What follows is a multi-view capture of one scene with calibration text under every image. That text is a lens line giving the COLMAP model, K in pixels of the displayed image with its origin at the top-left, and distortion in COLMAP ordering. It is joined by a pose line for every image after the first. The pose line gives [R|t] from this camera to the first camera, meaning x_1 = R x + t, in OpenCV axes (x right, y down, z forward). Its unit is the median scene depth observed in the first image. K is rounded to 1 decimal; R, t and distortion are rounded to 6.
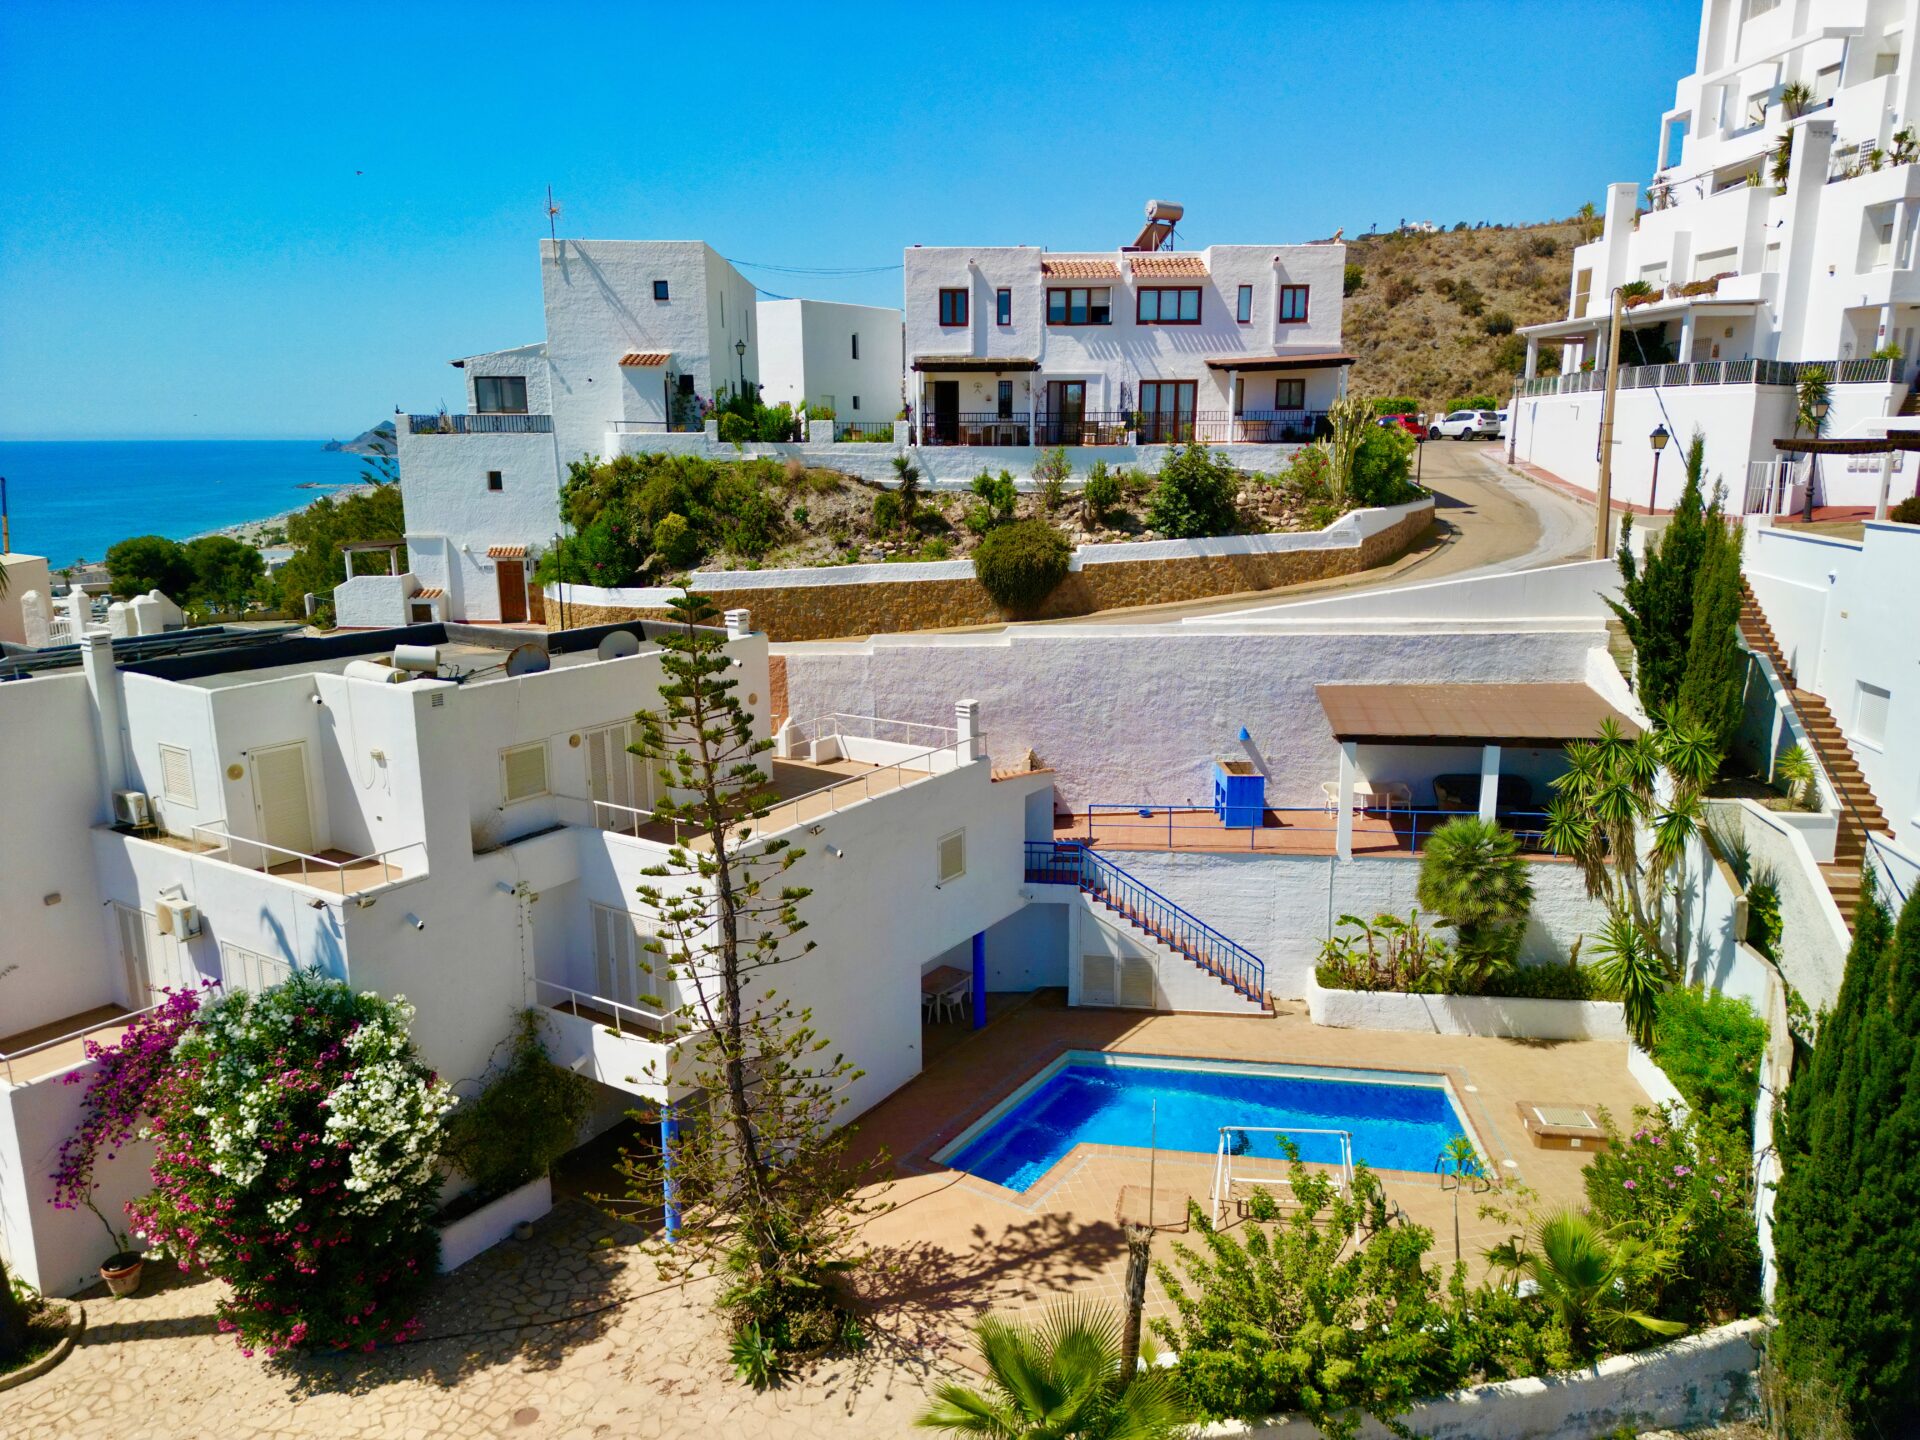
lens RADIAL K [[1344.3, 0, 959.9], [0, 1344.3, 722.8], [0, 0, 1]] dist [0.086769, -0.087885]
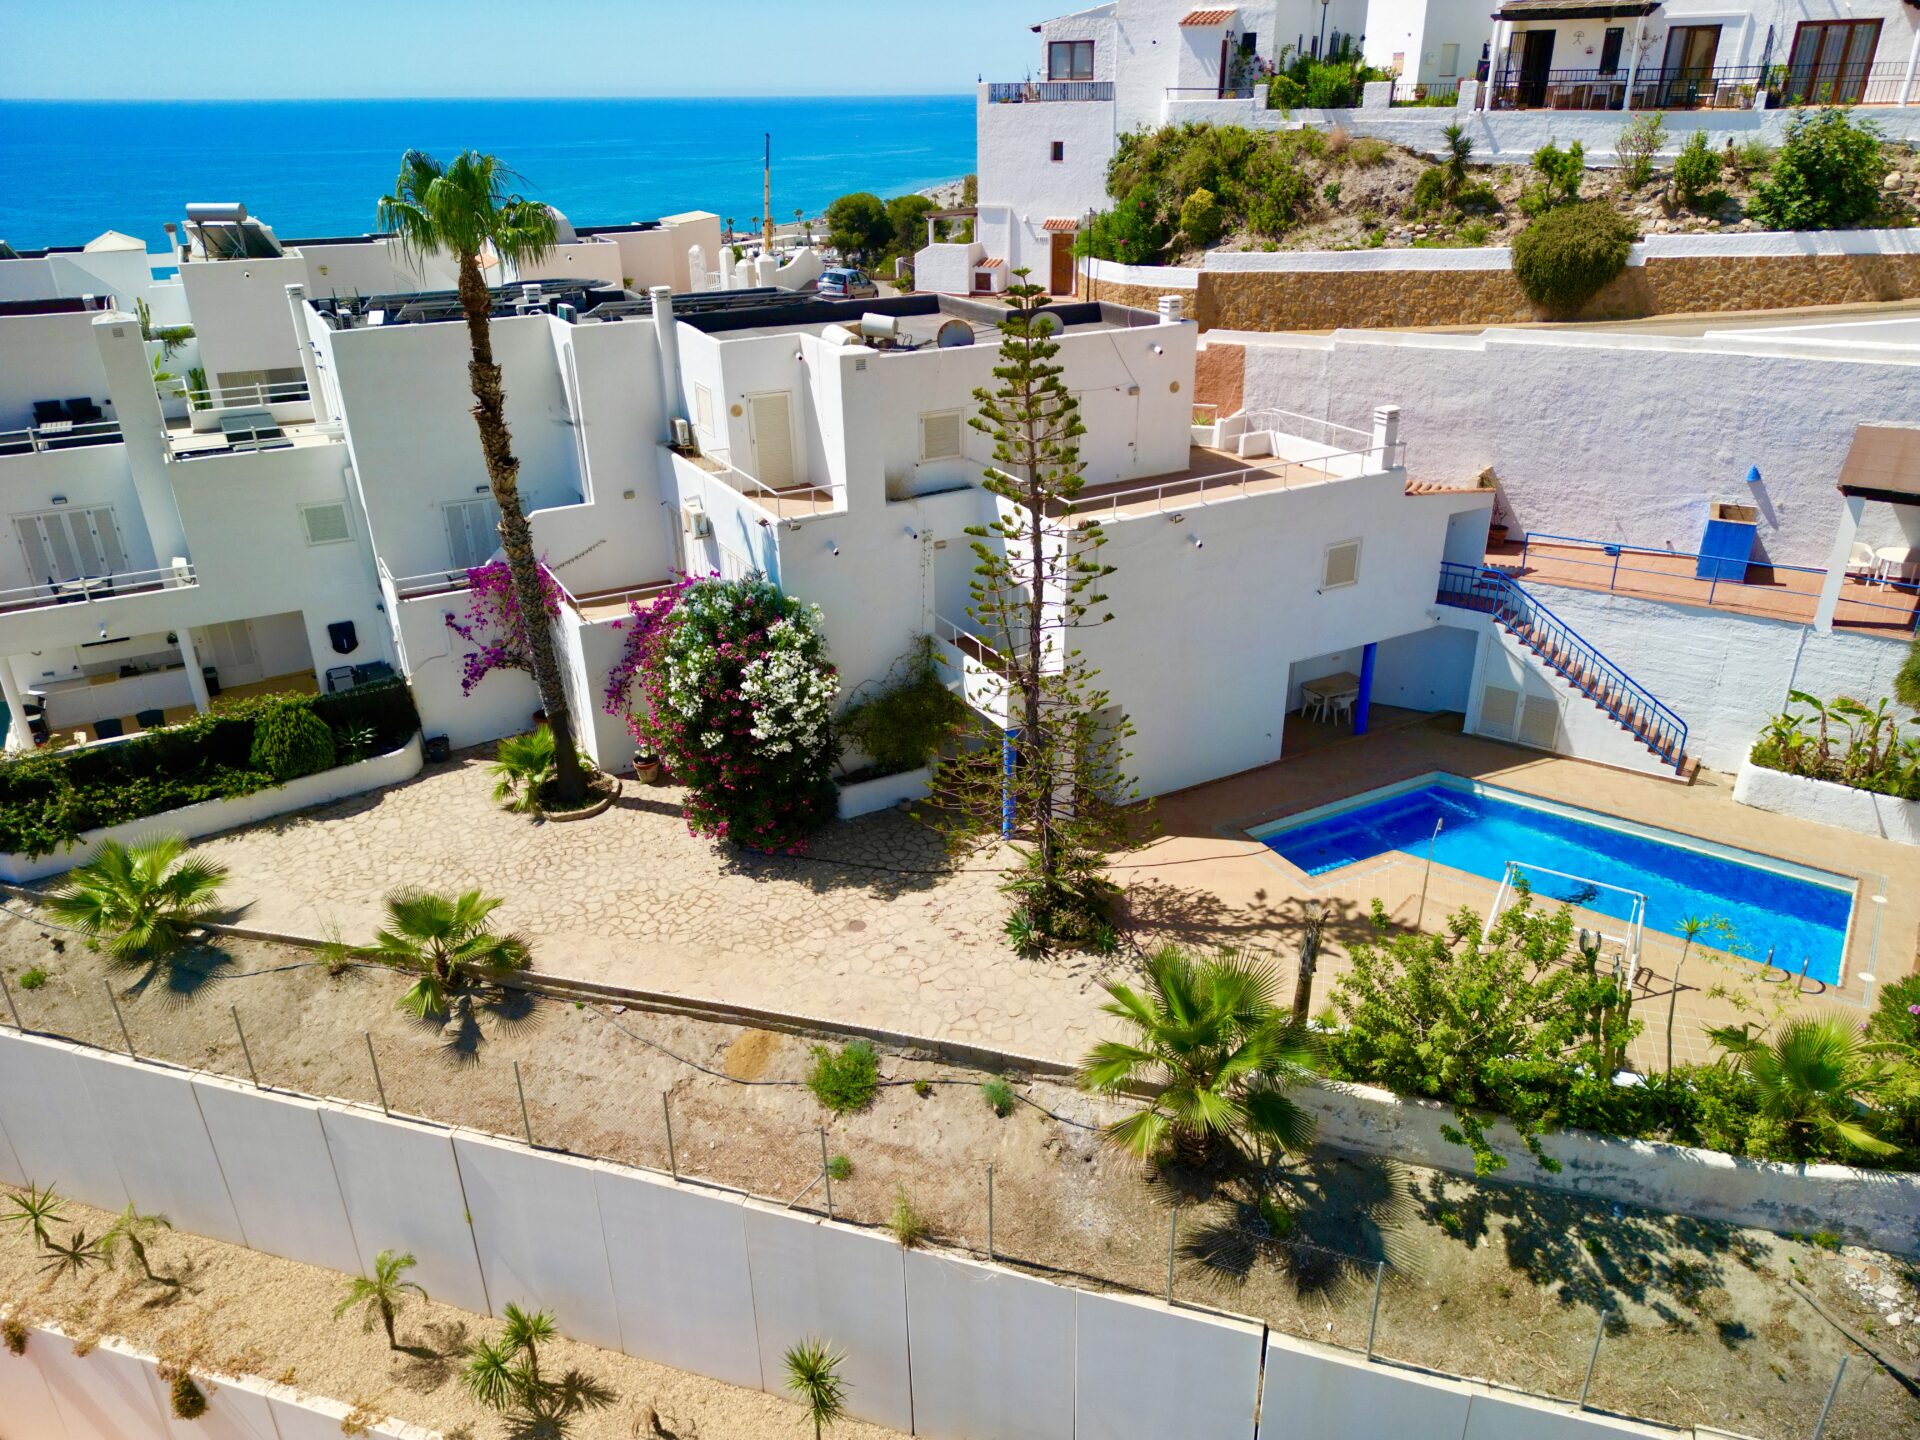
lens RADIAL K [[1344.6, 0, 959.6], [0, 1344.6, 720.4], [0, 0, 1]] dist [0.078079, -0.073791]
pose [[0.885219, 0.191363, -0.423991, 0.132992], [-0.090211, 0.964782, 0.247098, -0.008628], [0.456344, -0.180487, 0.871306, -0.026034]]
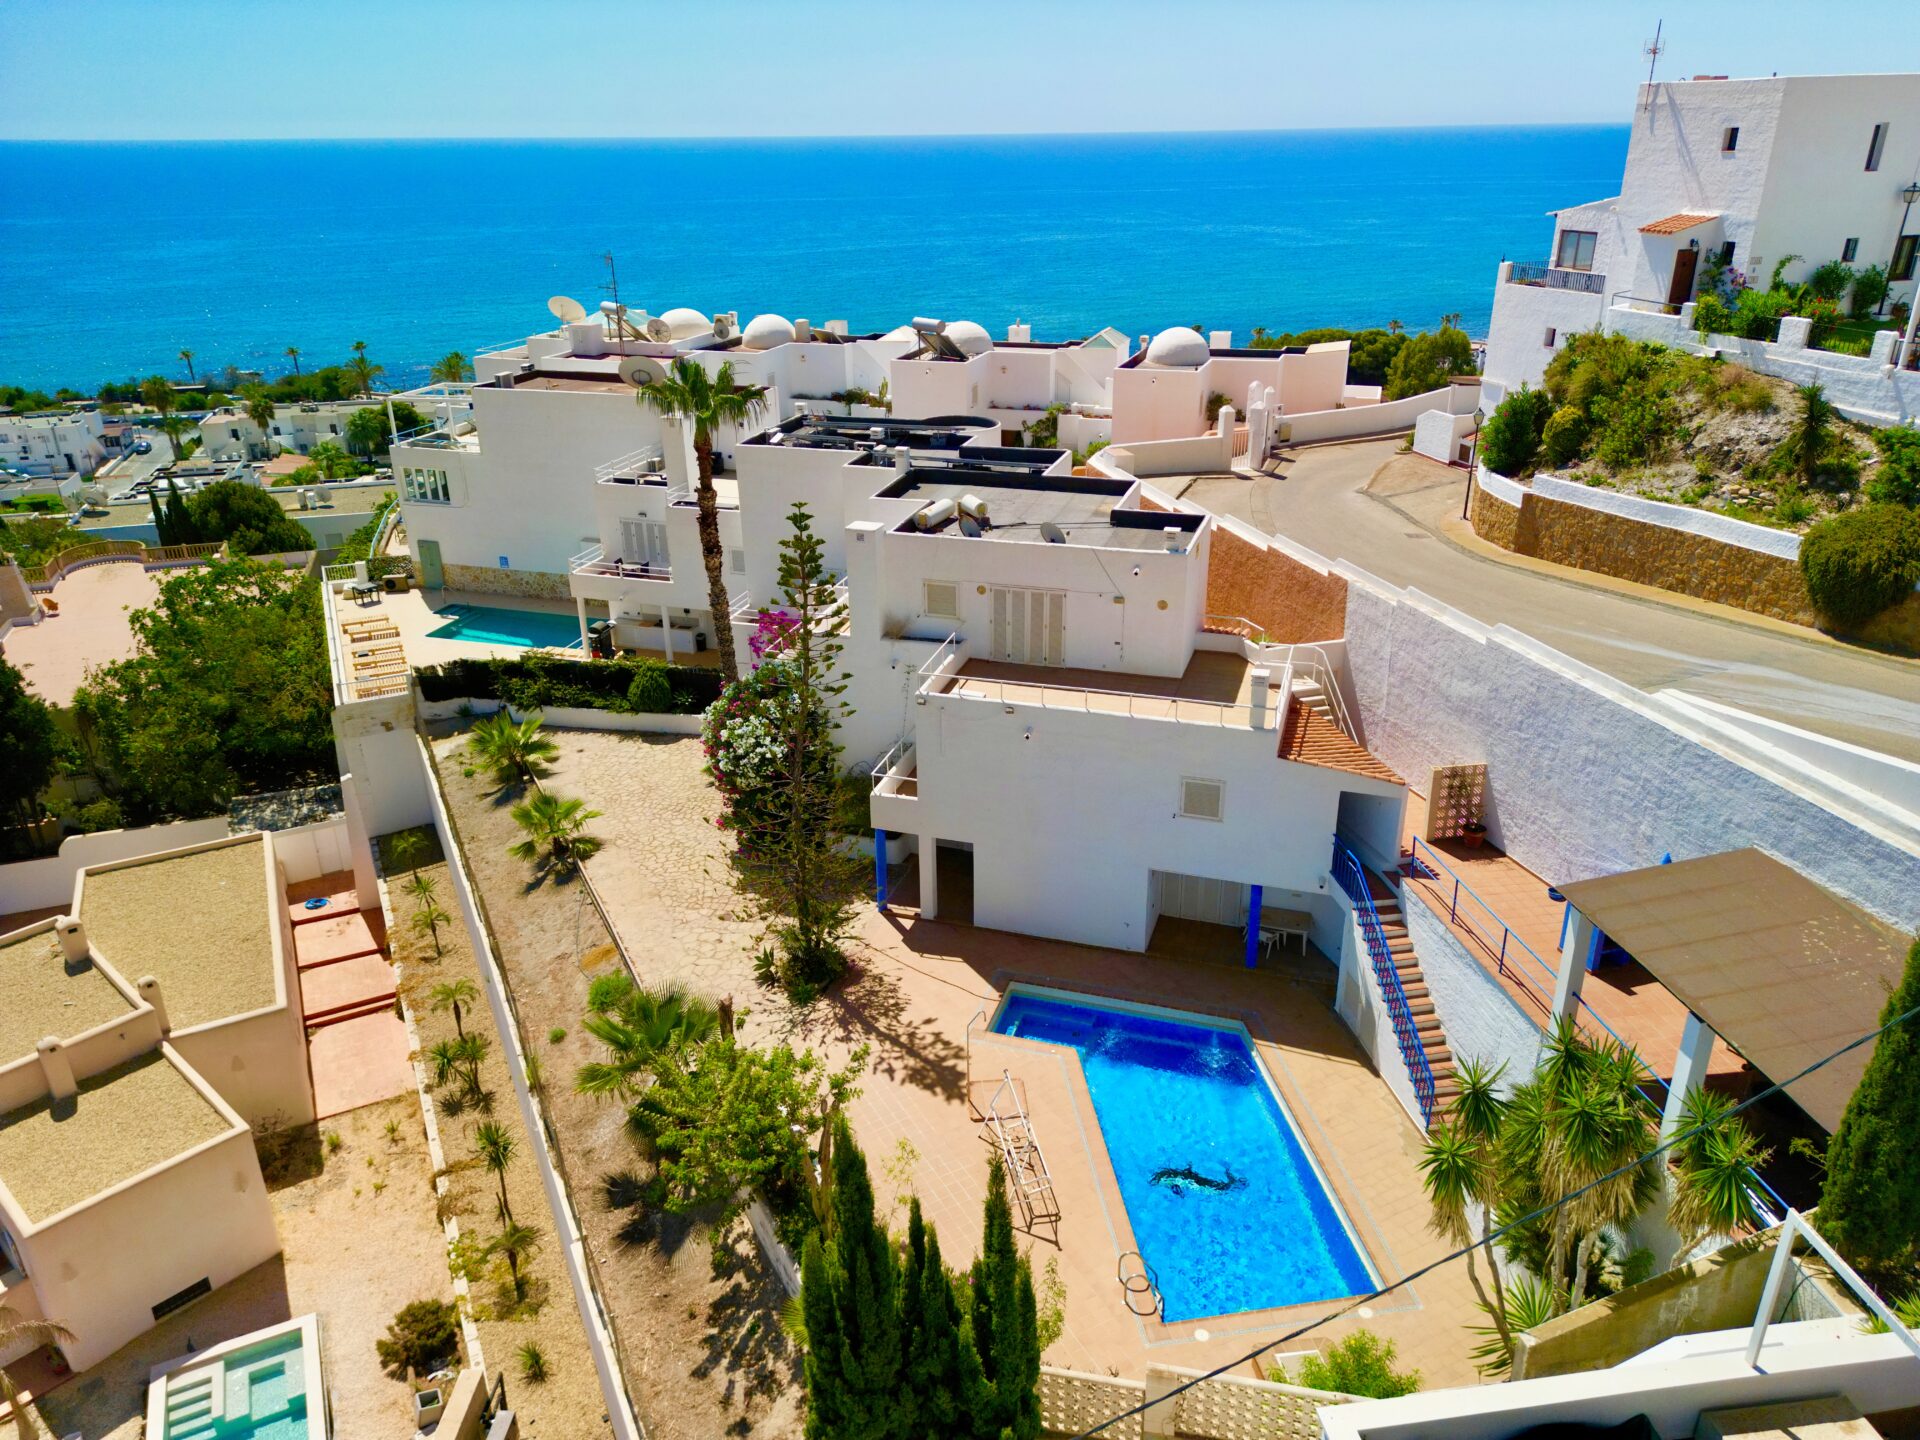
lens RADIAL K [[1345.8, 0, 960.1], [0, 1345.8, 721.4], [0, 0, 1]] dist [0.077242, -0.075662]
pose [[0.279124, 0.384853, -0.879760, 0.601171], [-0.190042, 0.920192, 0.342244, -0.202144], [0.941262, 0.071663, 0.329986, 0.310656]]
